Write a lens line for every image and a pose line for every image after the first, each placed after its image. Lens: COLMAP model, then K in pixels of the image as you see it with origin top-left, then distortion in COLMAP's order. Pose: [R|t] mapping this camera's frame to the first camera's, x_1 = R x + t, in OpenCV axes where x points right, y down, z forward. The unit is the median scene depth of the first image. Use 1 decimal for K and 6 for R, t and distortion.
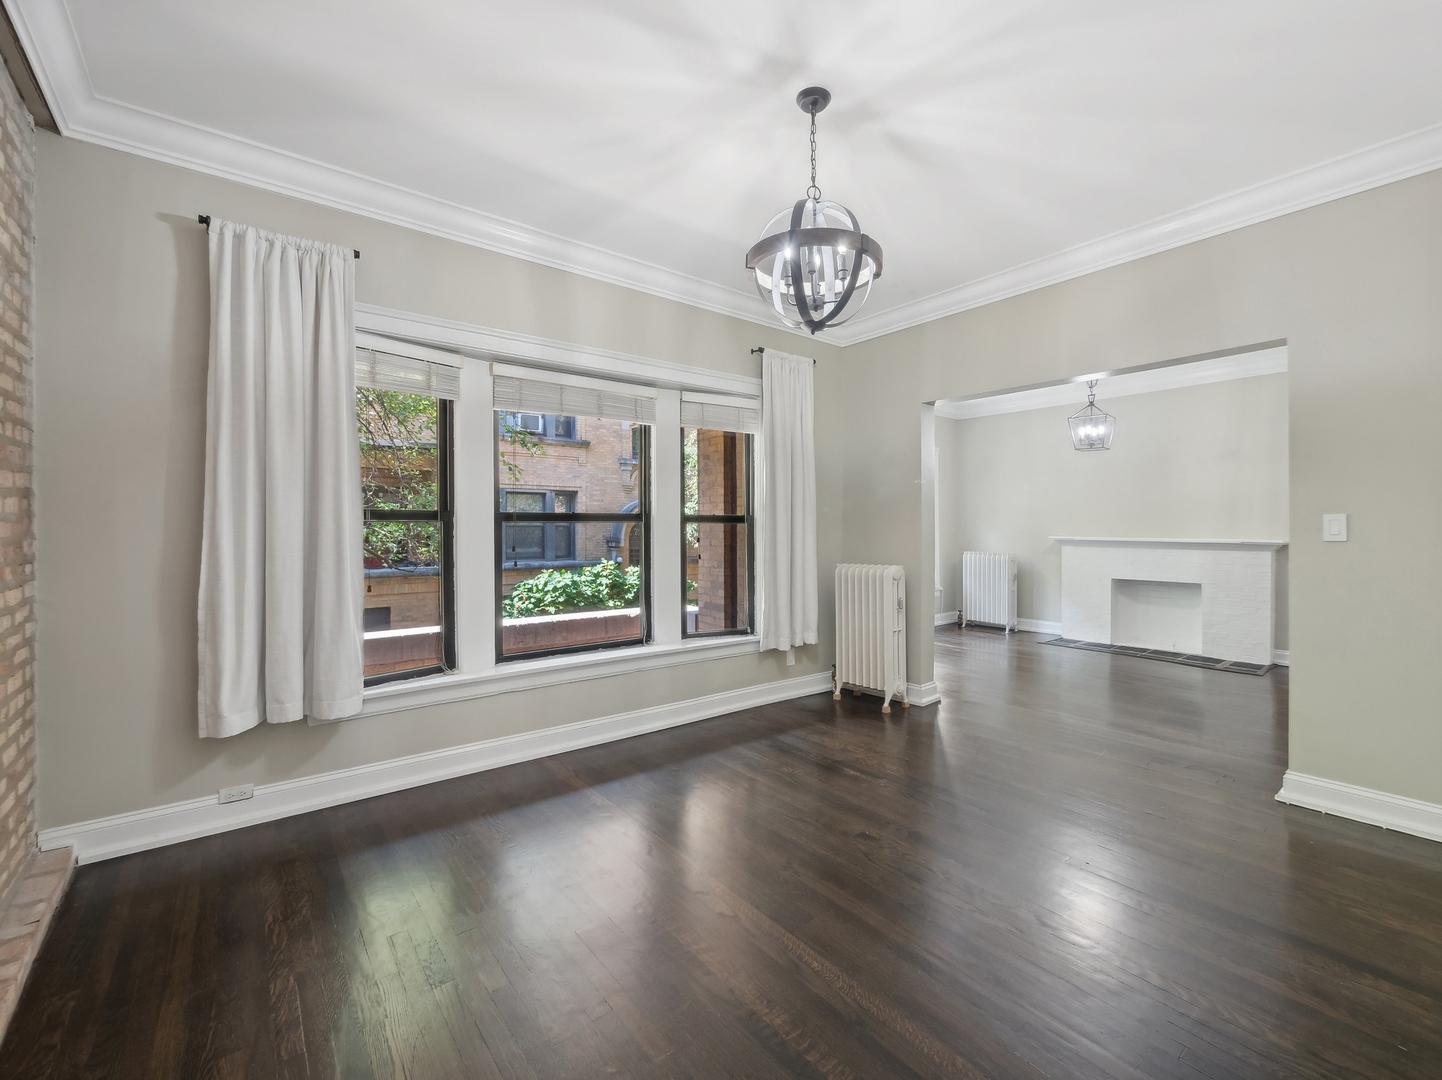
lens RADIAL K [[629.7, 0, 724.3], [0, 629.7, 528.1], [0, 0, 1]] dist [-0.001286, 0.000189]
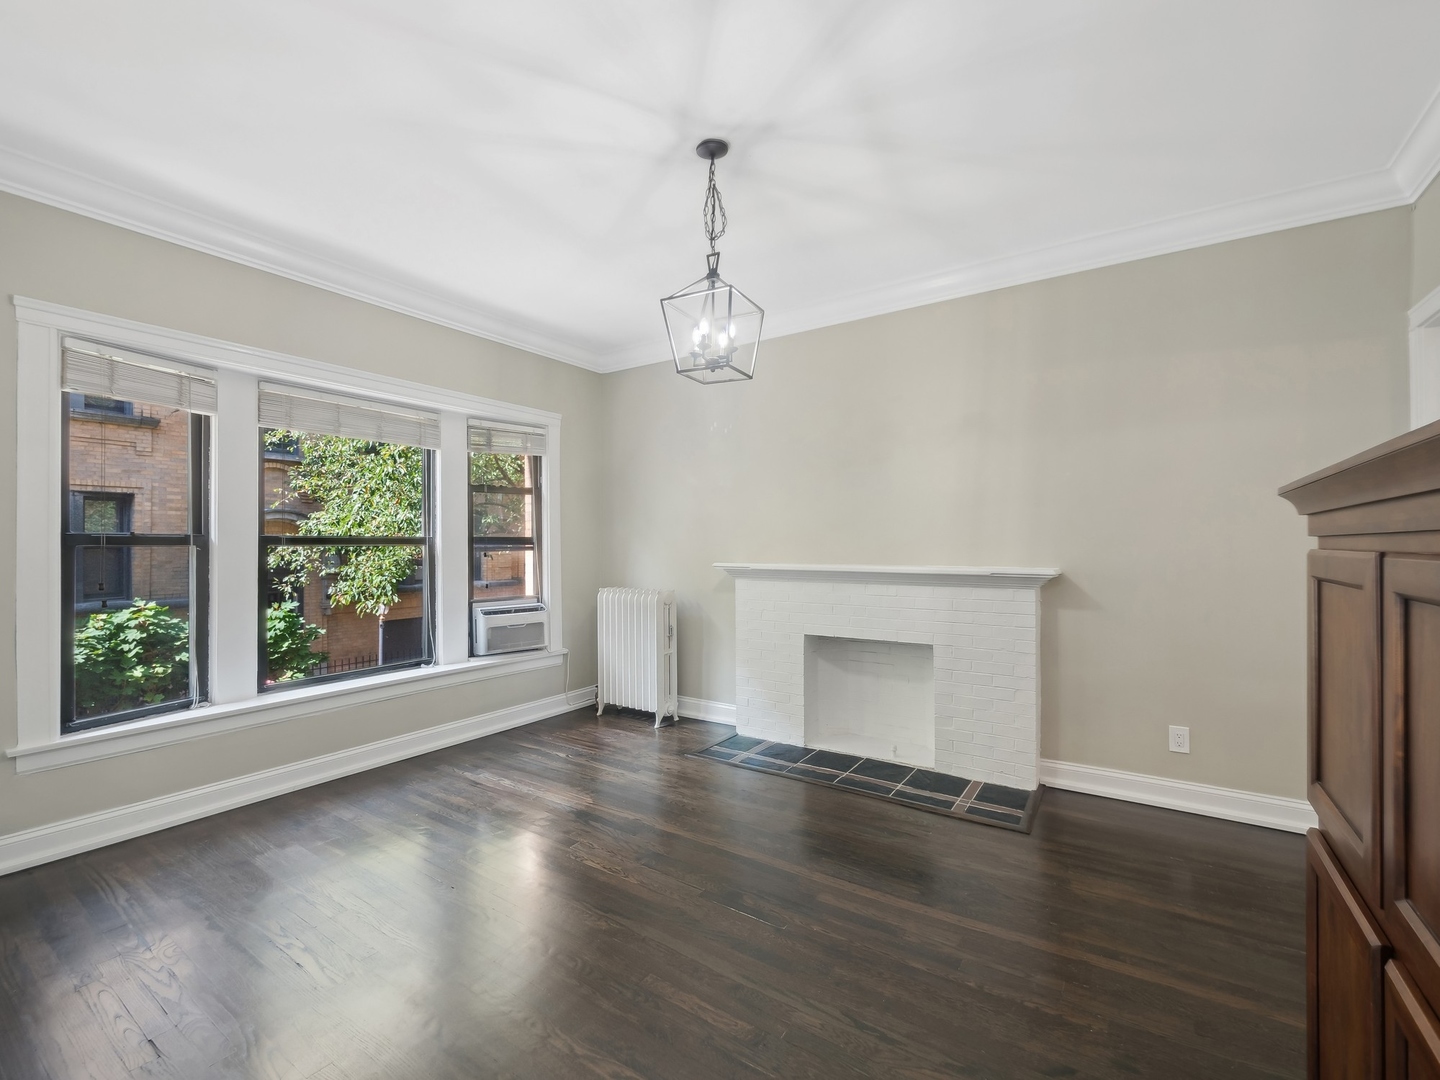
lens RADIAL K [[628.8, 0, 718.7], [0, 628.8, 538.2], [0, 0, 1]] dist [-0.001286, 0.000189]
pose [[0.957750, -0.000857, 0.287601, 0.333596], [0.005067, 0.999891, -0.013893, -0.001414], [-0.287558, 0.014763, 0.957650, 0.415504]]
